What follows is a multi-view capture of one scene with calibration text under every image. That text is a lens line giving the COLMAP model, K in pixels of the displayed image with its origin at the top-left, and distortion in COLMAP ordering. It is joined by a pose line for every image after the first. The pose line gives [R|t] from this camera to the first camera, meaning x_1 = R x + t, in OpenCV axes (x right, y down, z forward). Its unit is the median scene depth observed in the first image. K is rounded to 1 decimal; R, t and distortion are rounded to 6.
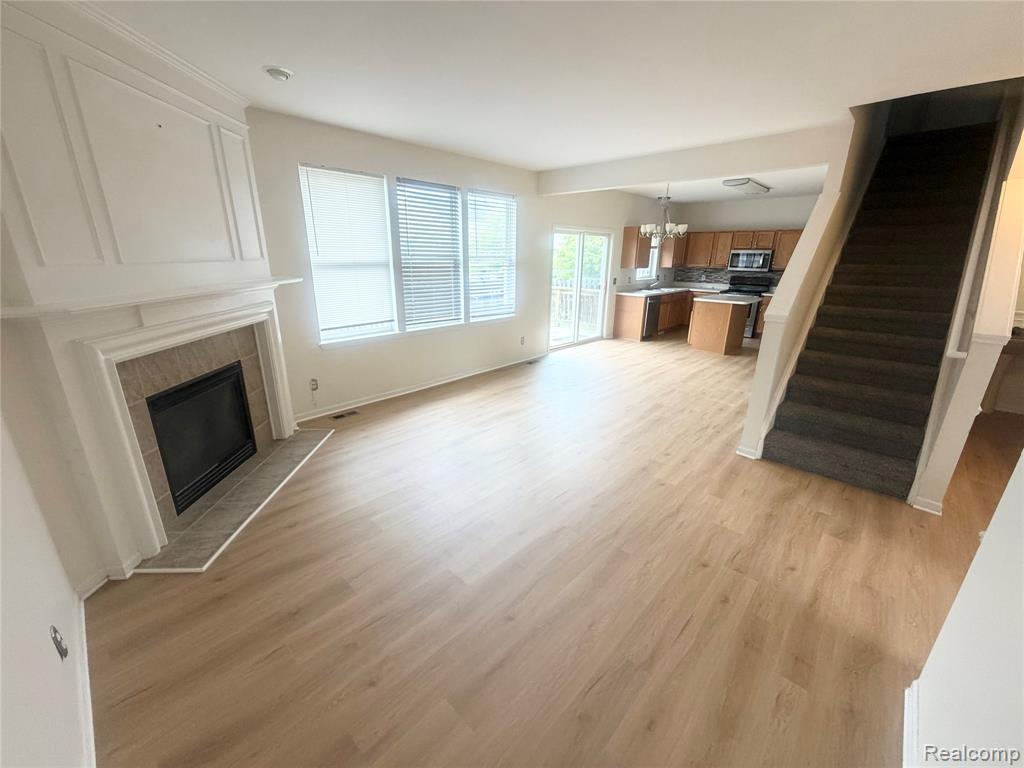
lens RADIAL K [[408.4, 0, 508.3], [0, 408.4, 385.1], [0, 0, 1]] dist [0.000045, -0.000051]
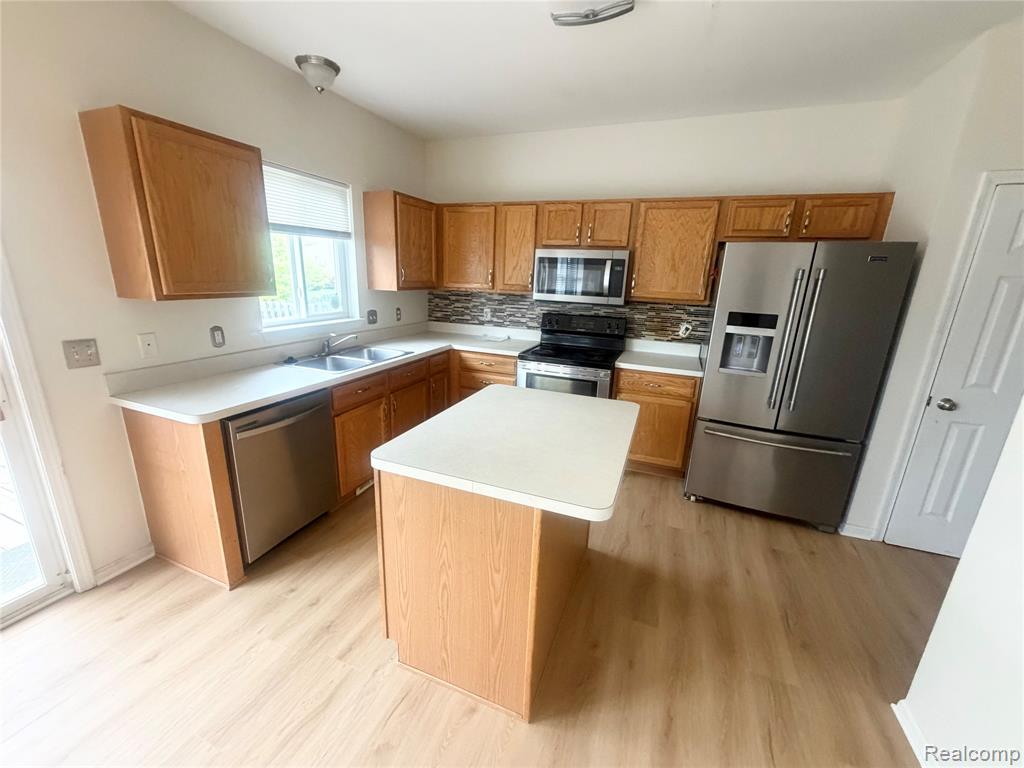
lens RADIAL K [[408.4, 0, 508.3], [0, 408.4, 385.1], [0, 0, 1]] dist [0.000045, -0.000051]
pose [[0.927425, -0.075713, 0.366266, 0.383321], [0.088373, 0.995927, -0.017895, -0.204251], [-0.363419, 0.048964, 0.930338, 0.679221]]
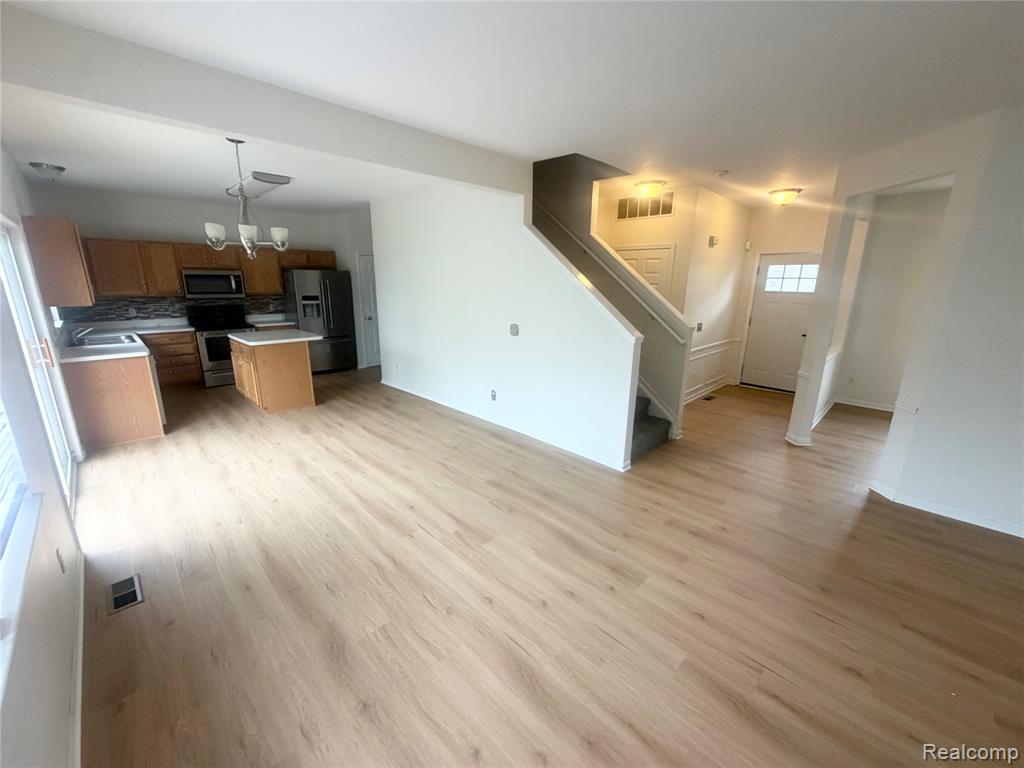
lens RADIAL K [[408.4, 0, 508.3], [0, 408.4, 385.1], [0, 0, 1]] dist [0.000045, -0.000051]
pose [[0.024364, -0.257575, 0.965951, -0.165556], [0.296546, 0.924611, 0.239071, -0.158004], [-0.954708, 0.280624, 0.098910, 0.479675]]
